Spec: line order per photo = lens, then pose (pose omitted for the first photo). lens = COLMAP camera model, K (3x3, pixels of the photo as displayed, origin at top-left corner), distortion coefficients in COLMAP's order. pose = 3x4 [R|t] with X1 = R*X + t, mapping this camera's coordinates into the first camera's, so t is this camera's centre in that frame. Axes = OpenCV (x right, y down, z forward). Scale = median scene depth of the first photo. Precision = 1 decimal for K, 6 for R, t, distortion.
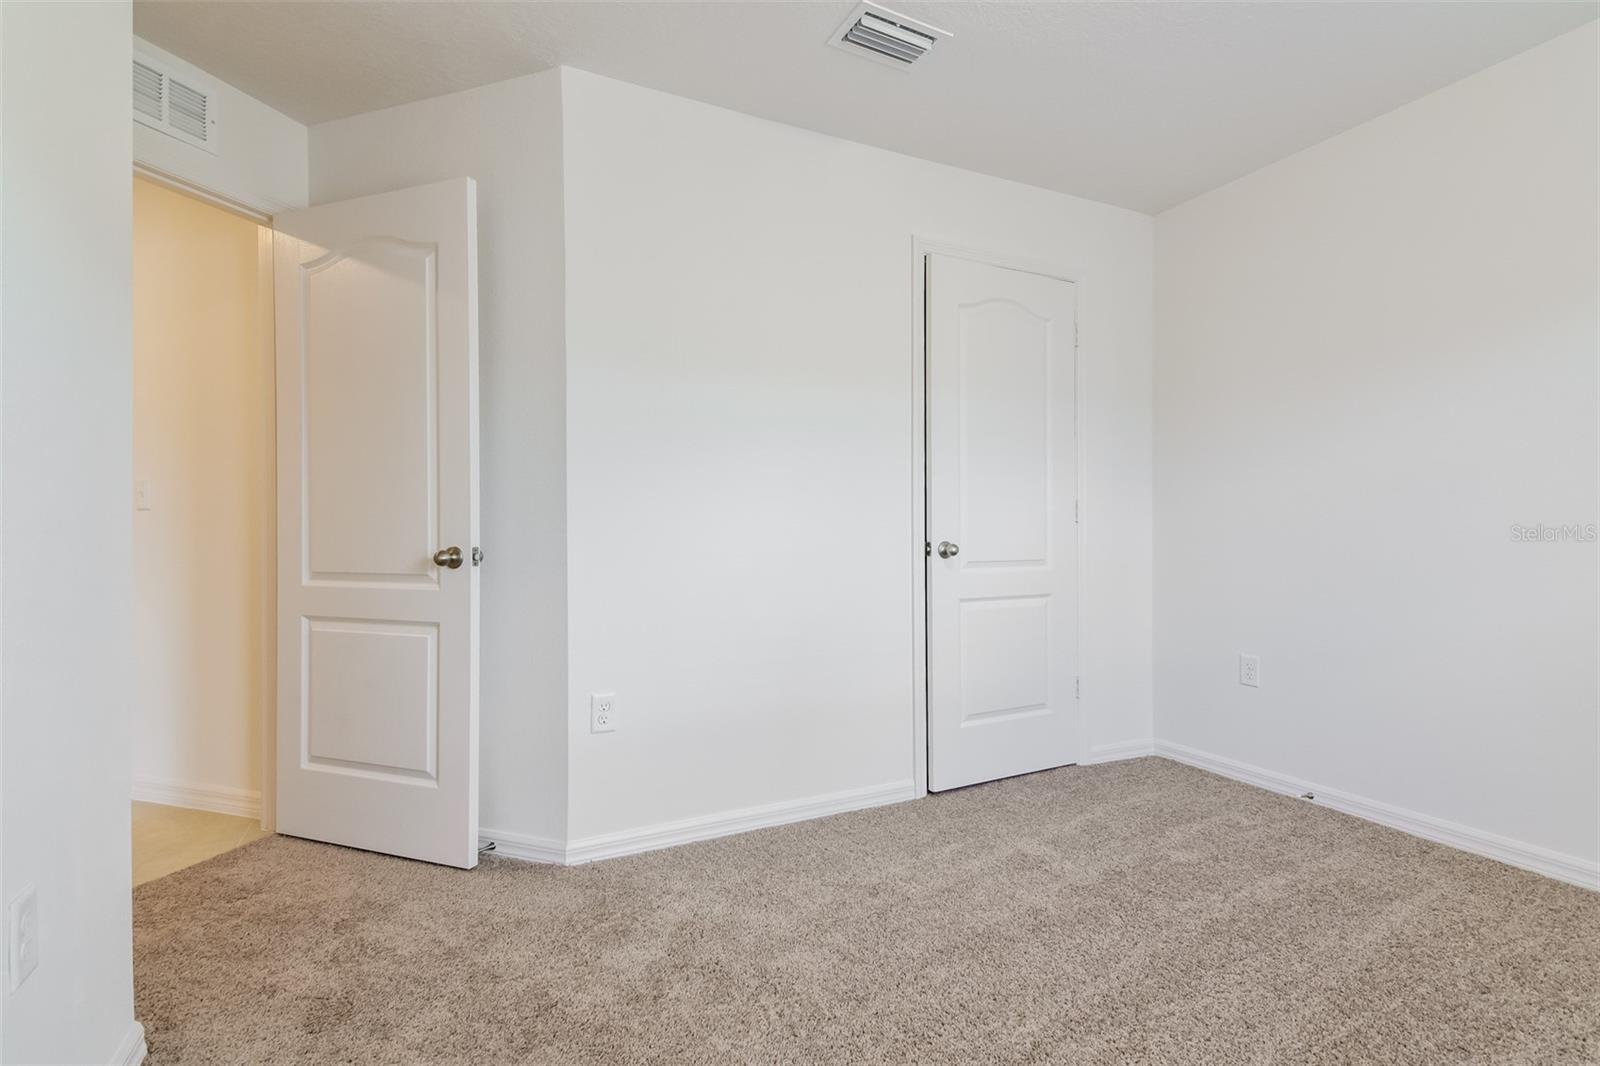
lens RADIAL K [[781.1, 0, 800.0], [0, 781.1, 533.0], [0, 0, 1]] dist [-0.001315, -0.000530]
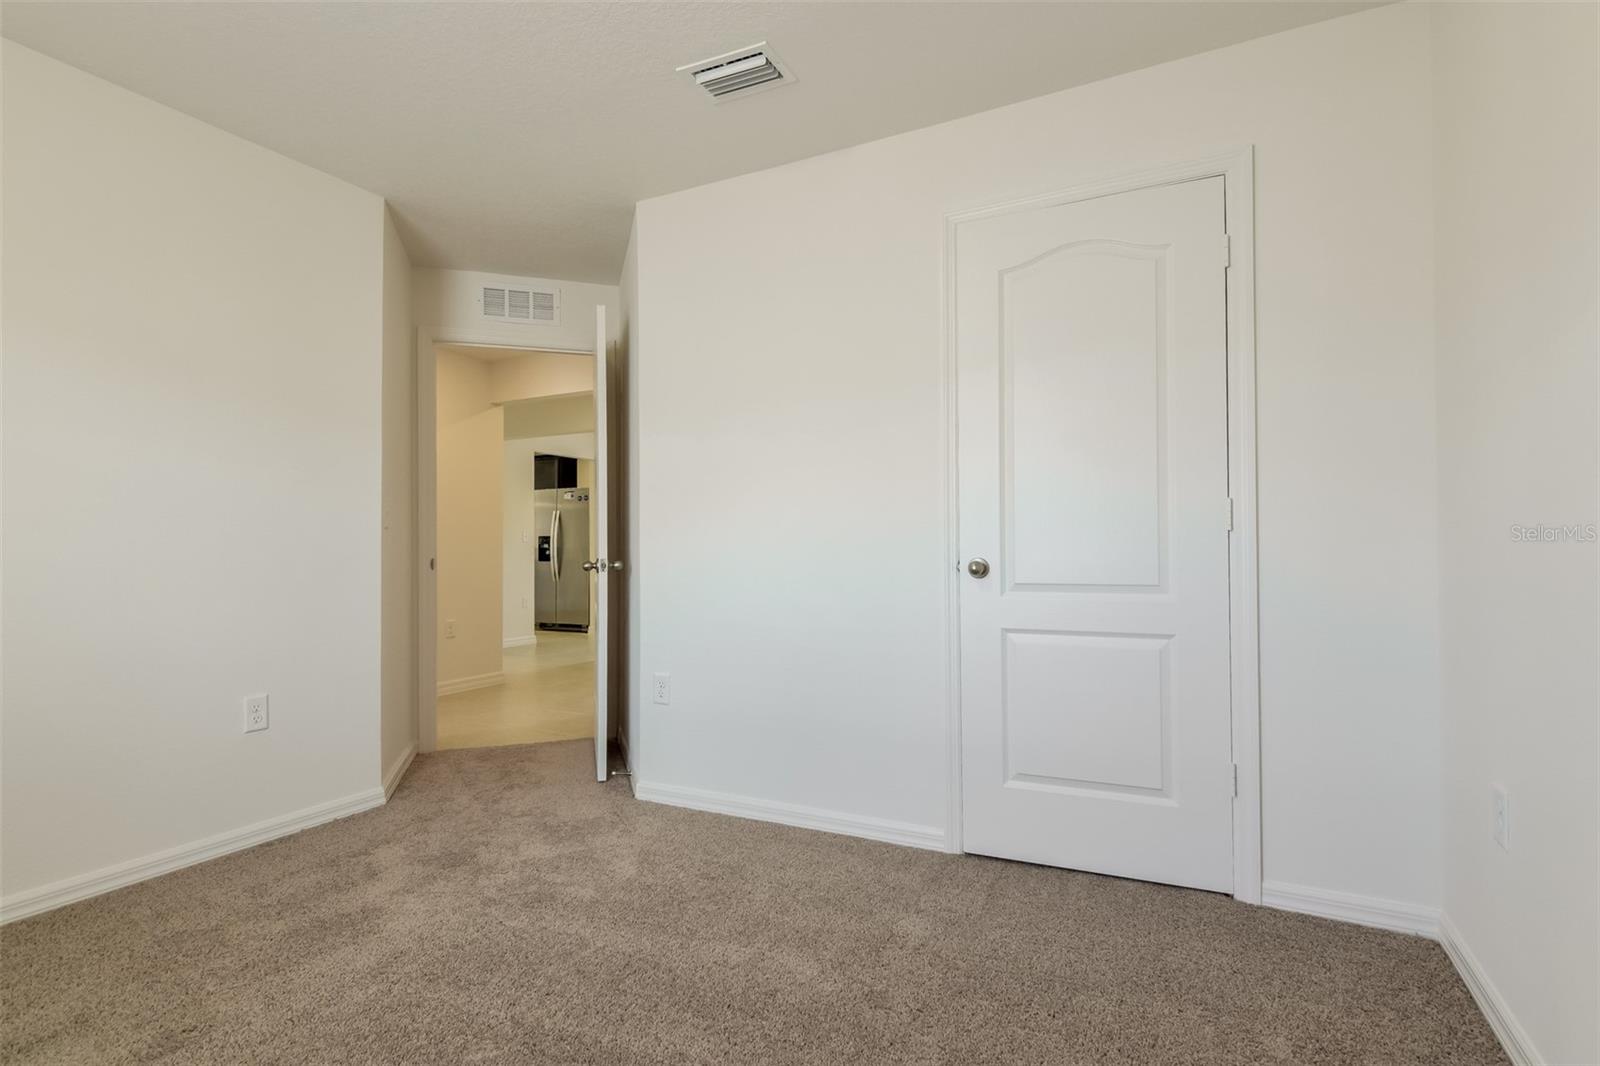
lens RADIAL K [[781.1, 0, 800.0], [0, 781.1, 533.0], [0, 0, 1]] dist [-0.001315, -0.000530]
pose [[0.588543, -0.015654, -0.808314, 0.759136], [0.005228, 0.999865, -0.015558, -0.004198], [0.808449, 0.004931, 0.588546, 0.348803]]
